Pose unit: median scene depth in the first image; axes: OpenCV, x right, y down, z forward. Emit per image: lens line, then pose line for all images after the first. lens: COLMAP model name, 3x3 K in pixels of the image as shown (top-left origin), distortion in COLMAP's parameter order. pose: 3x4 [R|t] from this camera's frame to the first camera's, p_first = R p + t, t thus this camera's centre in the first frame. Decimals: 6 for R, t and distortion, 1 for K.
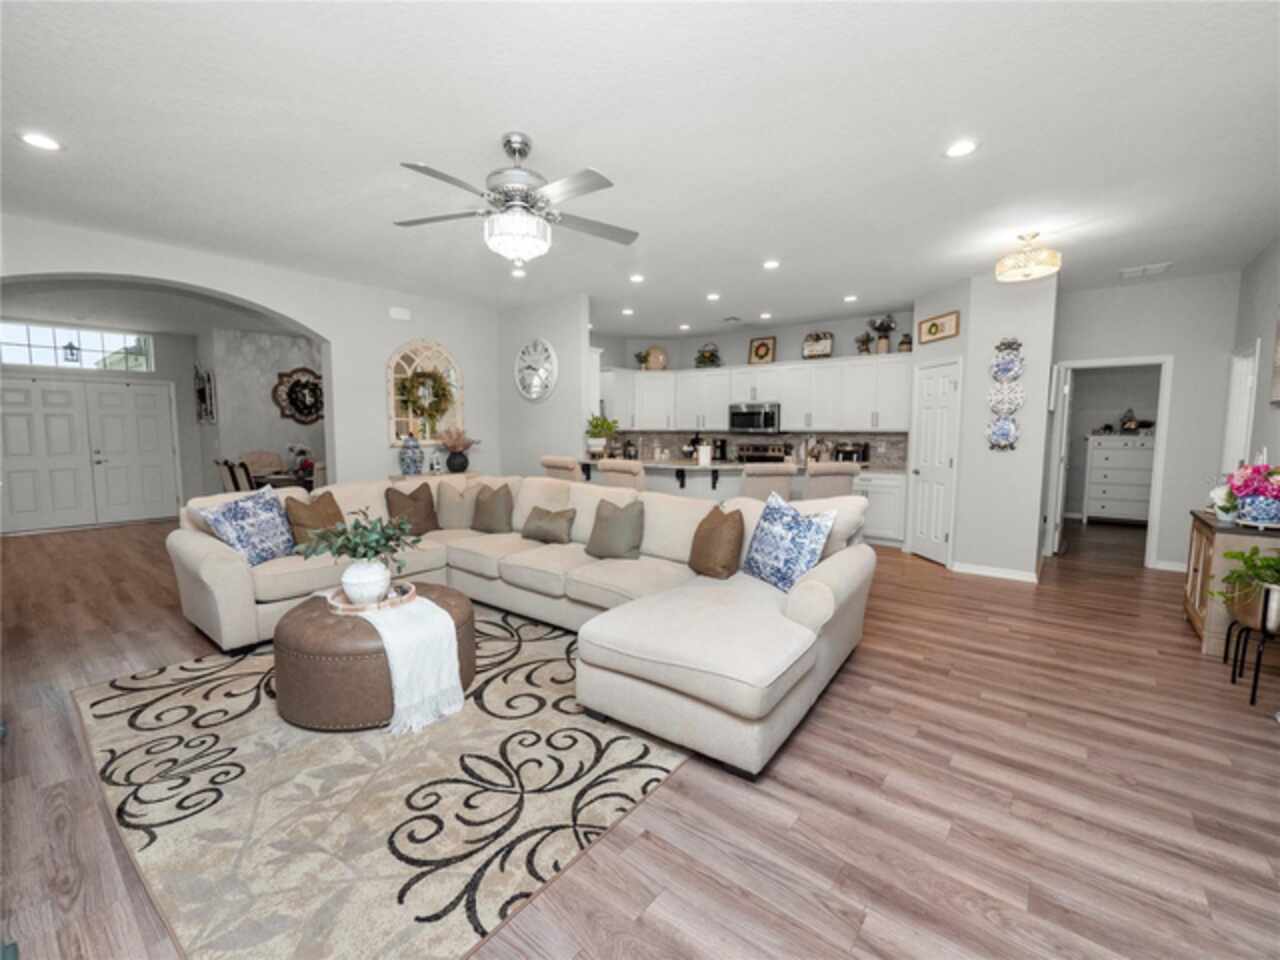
lens RADIAL K [[538.2, 0, 636.7], [0, 538.2, 476.3], [0, 0, 1]] dist [-0.007921, 0.001843]
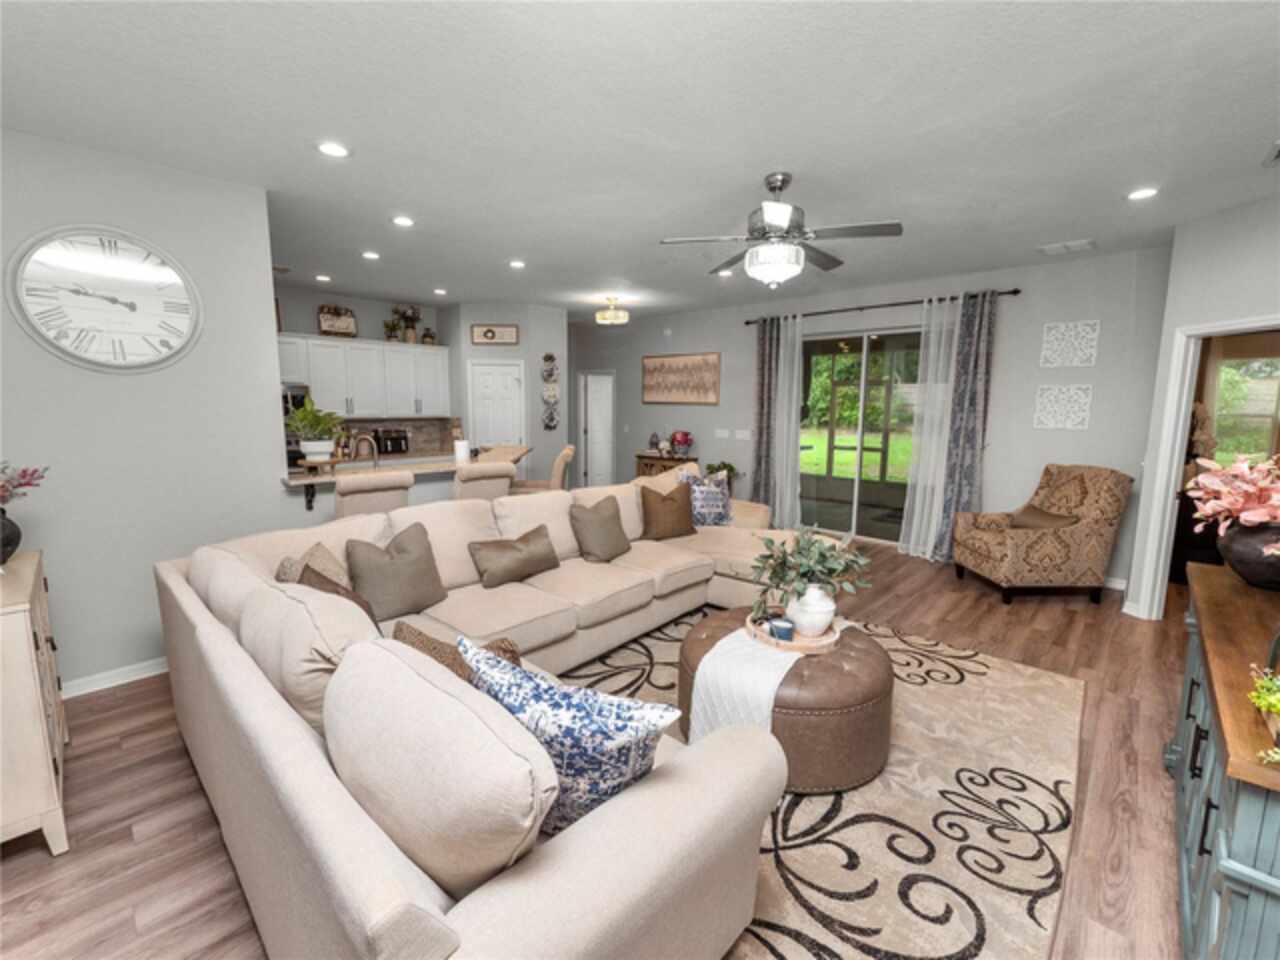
lens RADIAL K [[538.2, 0, 635.0], [0, 538.2, 474.7], [0, 0, 1]] dist [-0.007921, 0.001843]
pose [[0.076905, -0.128547, 0.988717, -0.999128], [0.082973, 0.989039, 0.122135, -0.115209], [-0.993580, 0.072644, 0.086728, 0.858906]]
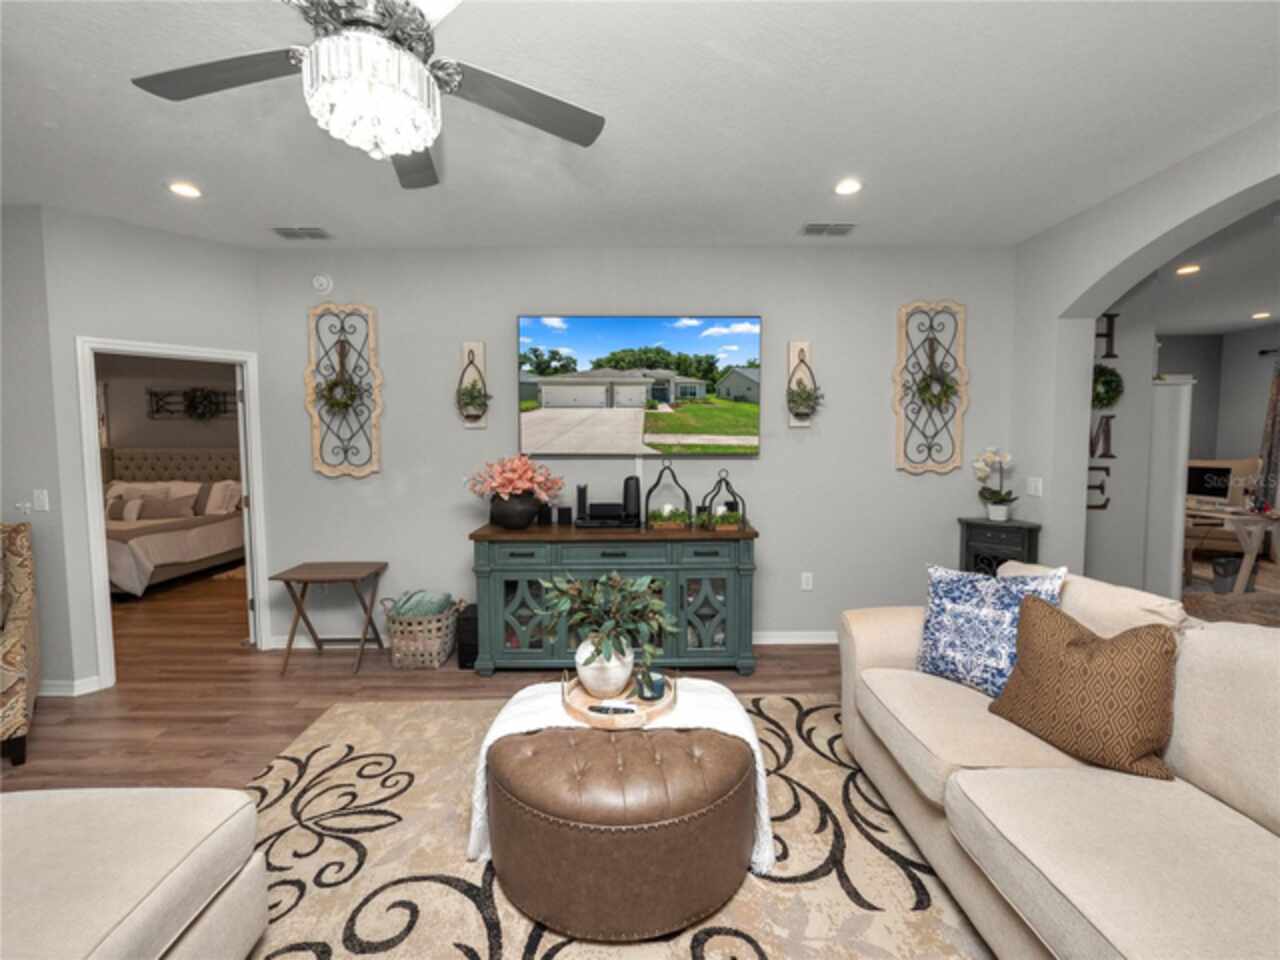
lens RADIAL K [[538.2, 0, 630.6], [0, 538.2, 471.4], [0, 0, 1]] dist [-0.007921, 0.001843]
pose [[-0.776751, 0.036291, -0.628761, -0.047118], [-0.050874, 0.991461, 0.120074, -0.116228], [0.627749, 0.125256, -0.768272, 1.126271]]
